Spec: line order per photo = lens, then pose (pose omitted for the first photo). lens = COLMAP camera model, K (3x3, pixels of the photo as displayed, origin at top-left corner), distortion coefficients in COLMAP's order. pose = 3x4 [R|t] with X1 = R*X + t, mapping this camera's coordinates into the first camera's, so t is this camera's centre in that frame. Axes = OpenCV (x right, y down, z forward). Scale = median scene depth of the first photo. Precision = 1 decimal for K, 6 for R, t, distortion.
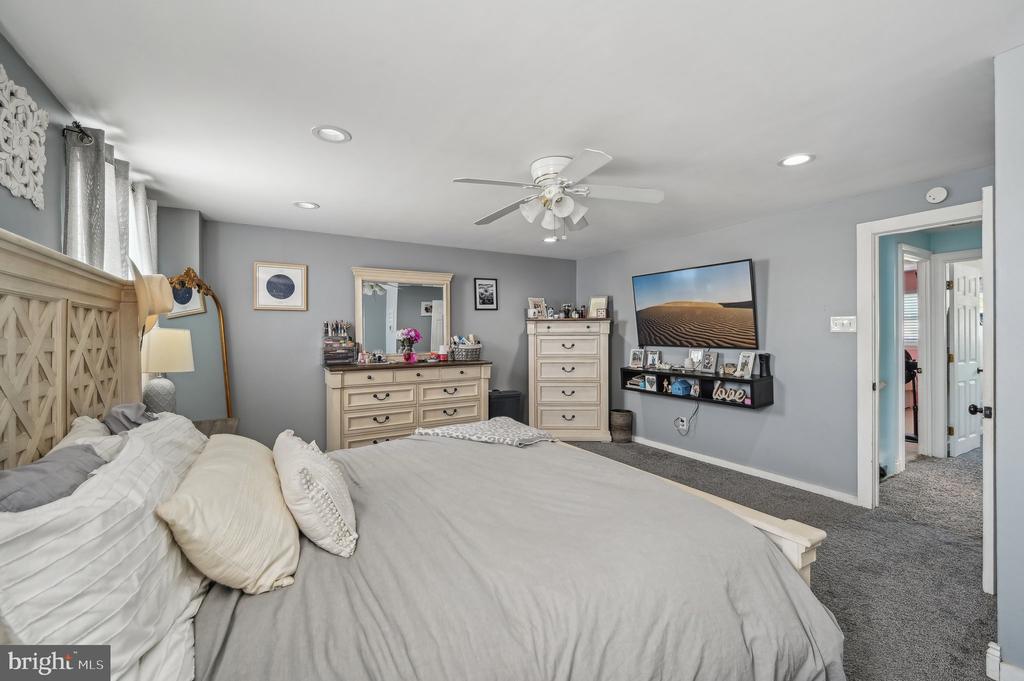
lens RADIAL K [[413.9, 0, 514.0], [0, 413.9, 333.9], [0, 0, 1]] dist [-0.001093, -0.000065]
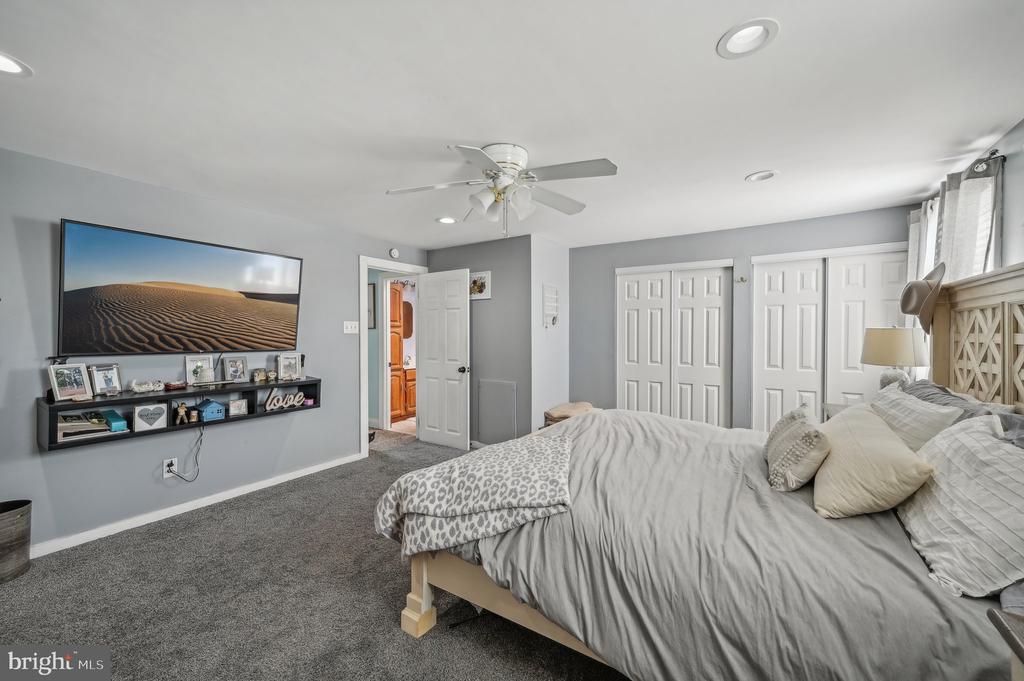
lens RADIAL K [[413.9, 0, 514.1], [0, 413.9, 339.2], [0, 0, 1]] dist [-0.001093, -0.000065]
pose [[-0.447020, 0.001050, 0.894524, -0.497541], [0.009785, 0.999945, 0.003717, 0.011756], [-0.894471, 0.010414, -0.447005, 0.911456]]
